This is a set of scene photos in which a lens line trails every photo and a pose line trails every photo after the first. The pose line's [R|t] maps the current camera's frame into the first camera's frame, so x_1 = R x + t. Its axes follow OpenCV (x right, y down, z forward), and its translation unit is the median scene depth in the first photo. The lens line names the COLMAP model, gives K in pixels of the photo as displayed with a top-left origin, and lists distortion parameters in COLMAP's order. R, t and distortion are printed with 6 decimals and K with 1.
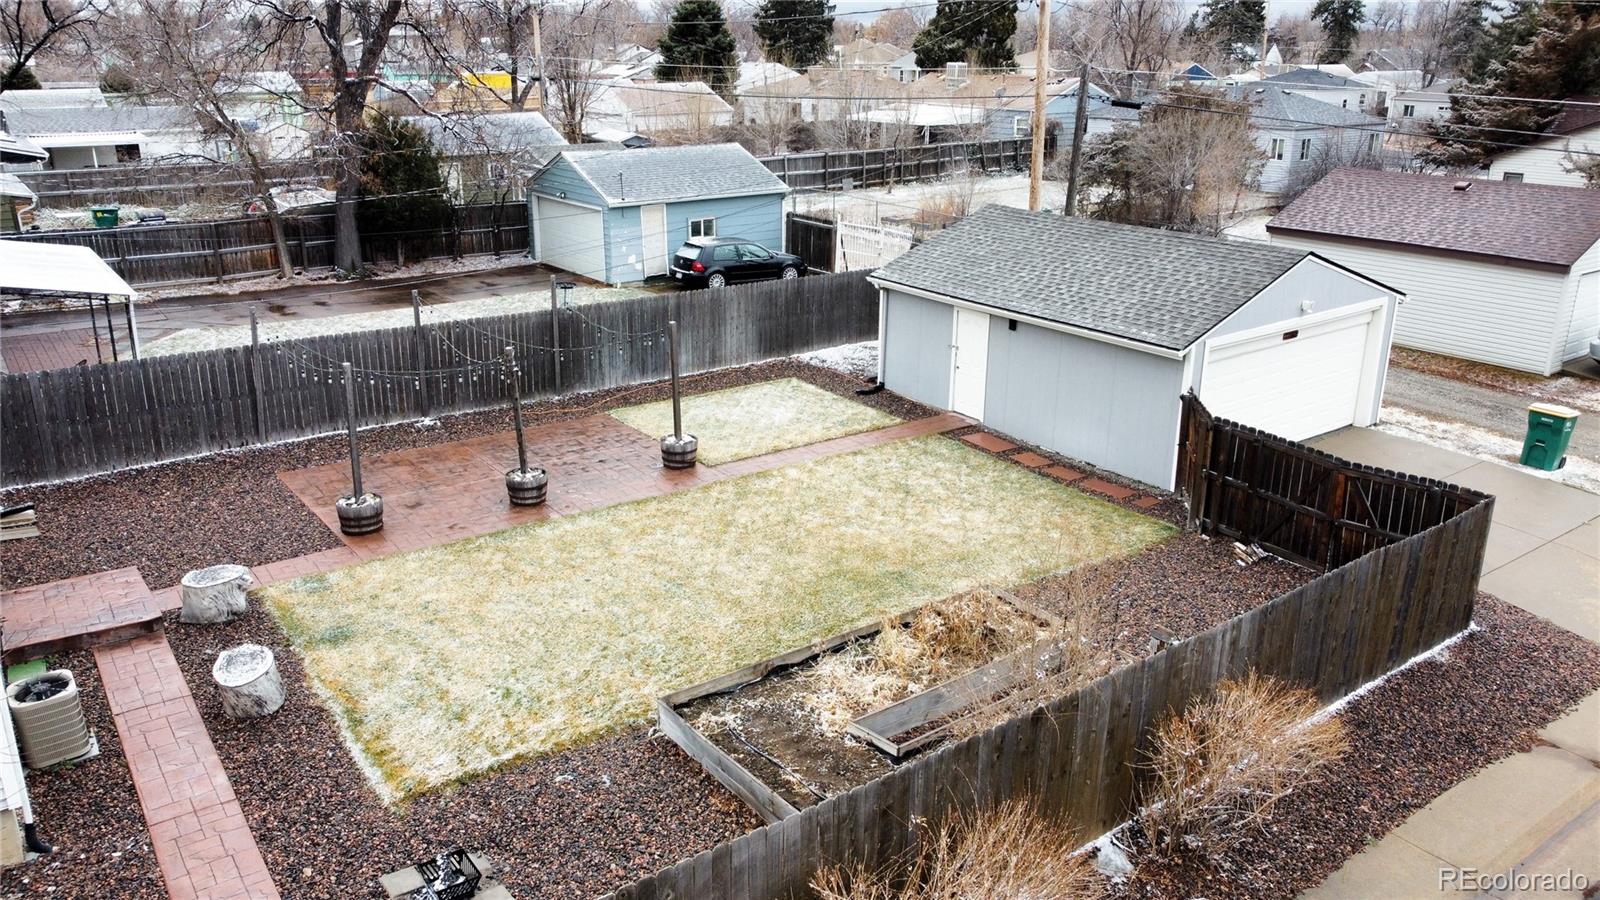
lens RADIAL K [[1207.5, 0, 806.4], [0, 1207.5, 440.2], [0, 0, 1]] dist [0.001590, -0.004129]
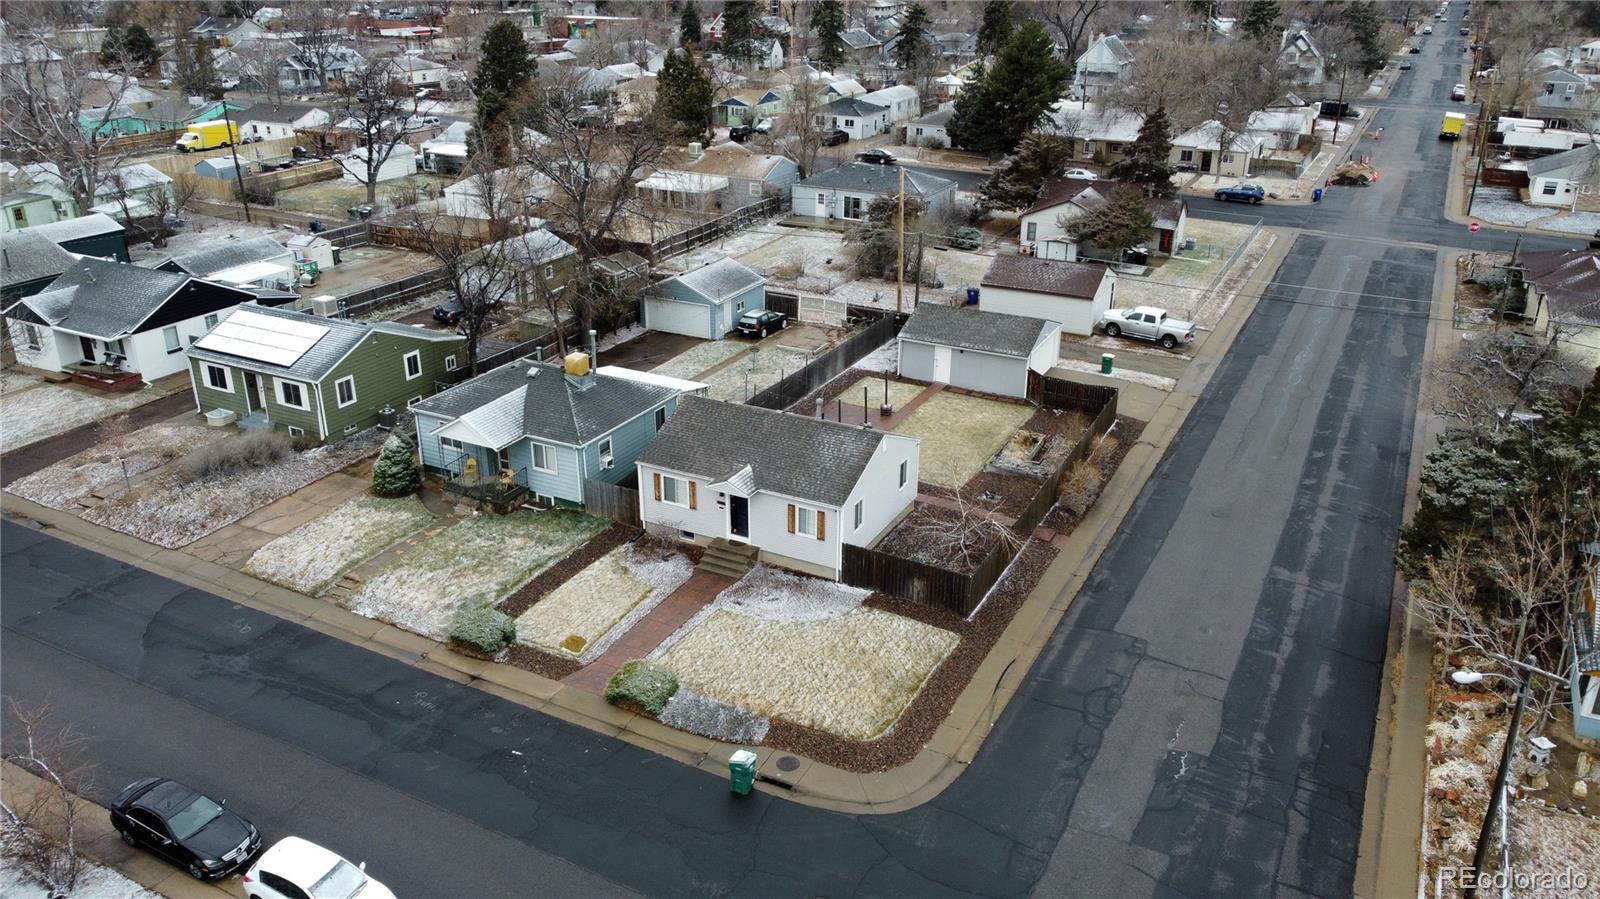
lens RADIAL K [[1207.5, 0, 806.4], [0, 1207.5, 439.7], [0, 0, 1]] dist [0.001590, -0.004129]
pose [[0.893429, -0.169853, 0.415853, -1.377737], [0.137566, 0.984733, 0.106659, -0.237440], [-0.427621, -0.038085, 0.903155, -1.471730]]
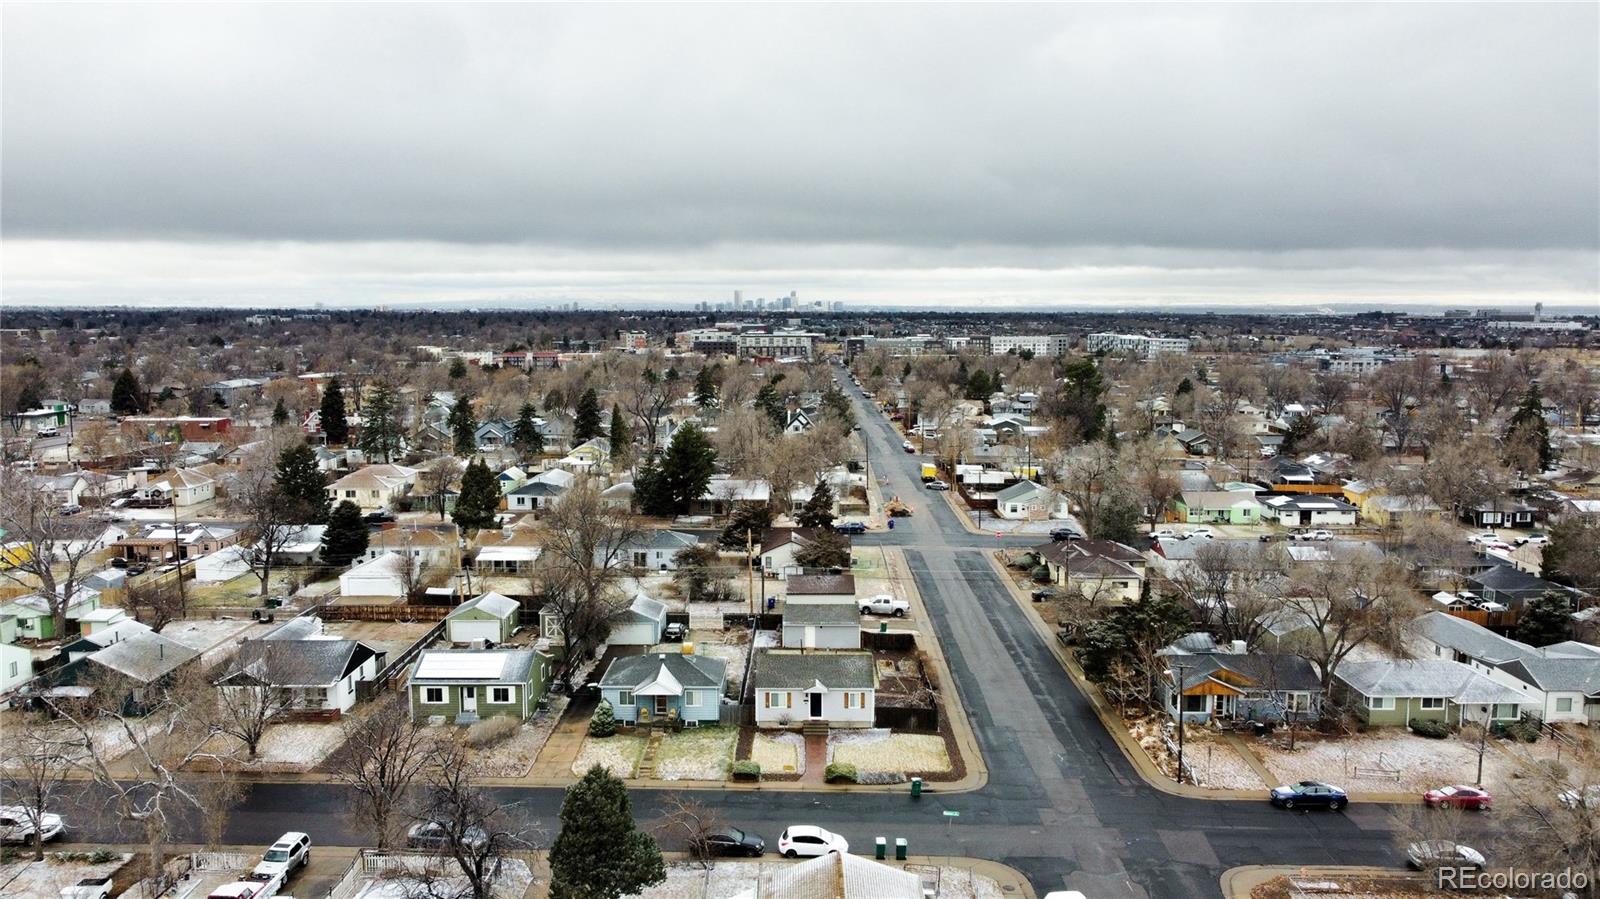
lens RADIAL K [[1207.5, 0, 806.4], [0, 1207.5, 439.7], [0, 0, 1]] dist [0.001590, -0.004129]
pose [[0.594318, -0.087344, 0.799473, -3.811306], [0.252710, 0.964015, -0.082542, -0.440887], [-0.763494, 0.251091, 0.595004, -2.190314]]
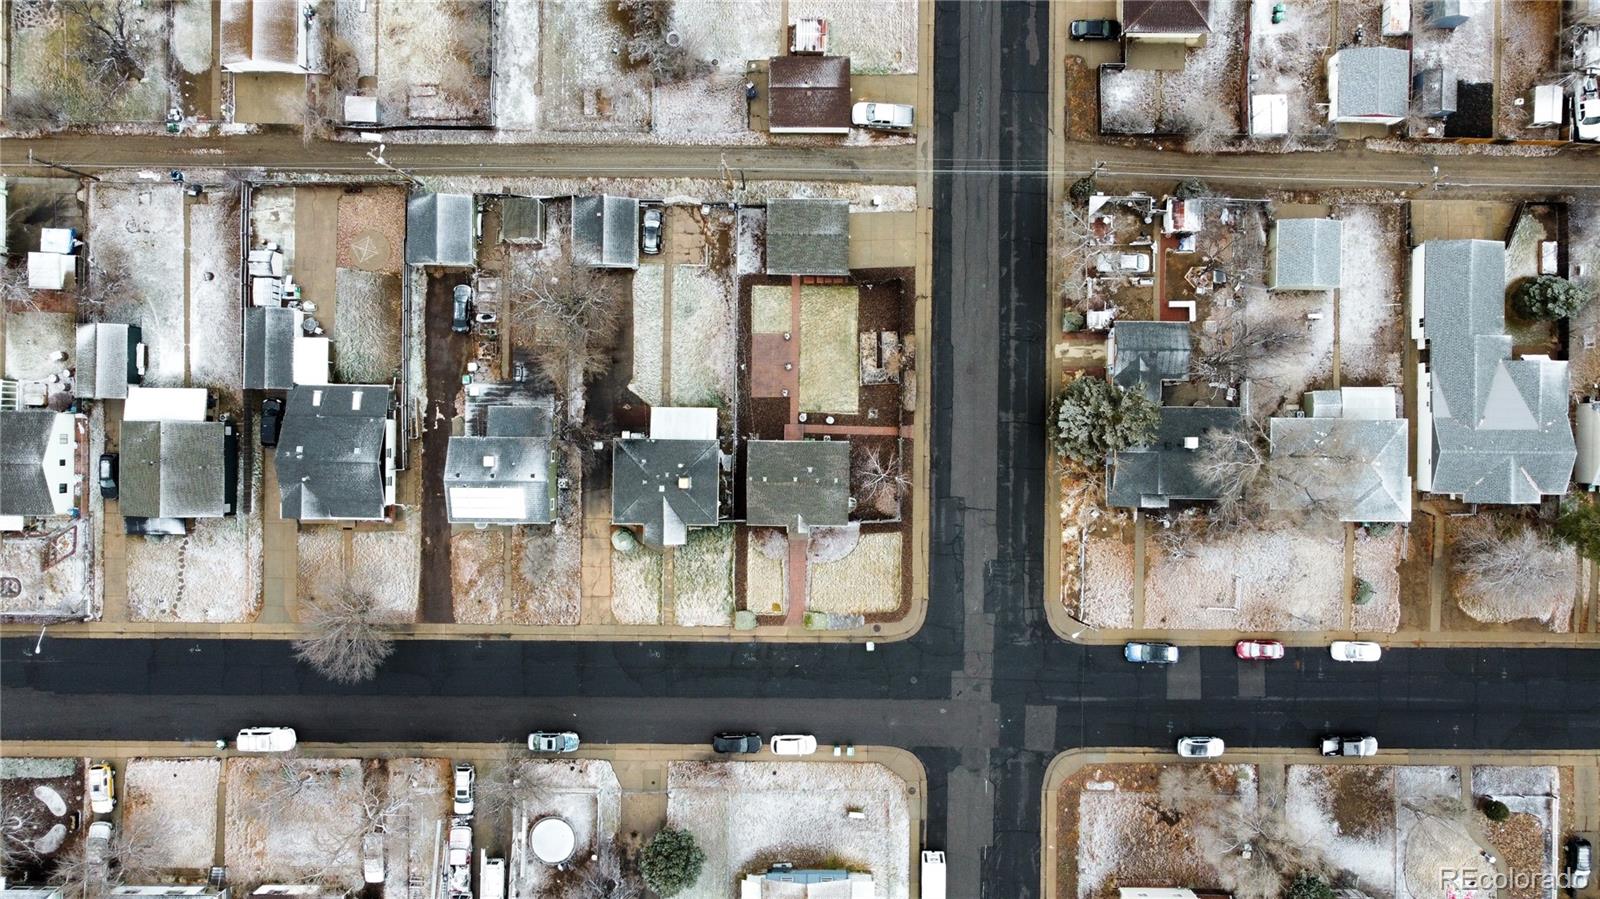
lens RADIAL K [[1207.5, 0, 806.4], [0, 1207.5, 439.7], [0, 0, 1]] dist [0.001590, -0.004129]
pose [[0.597854, -0.801569, 0.007559, -0.416260], [0.244714, 0.191485, 0.950499, -4.486121], [-0.763338, -0.566410, 0.310636, -0.921775]]
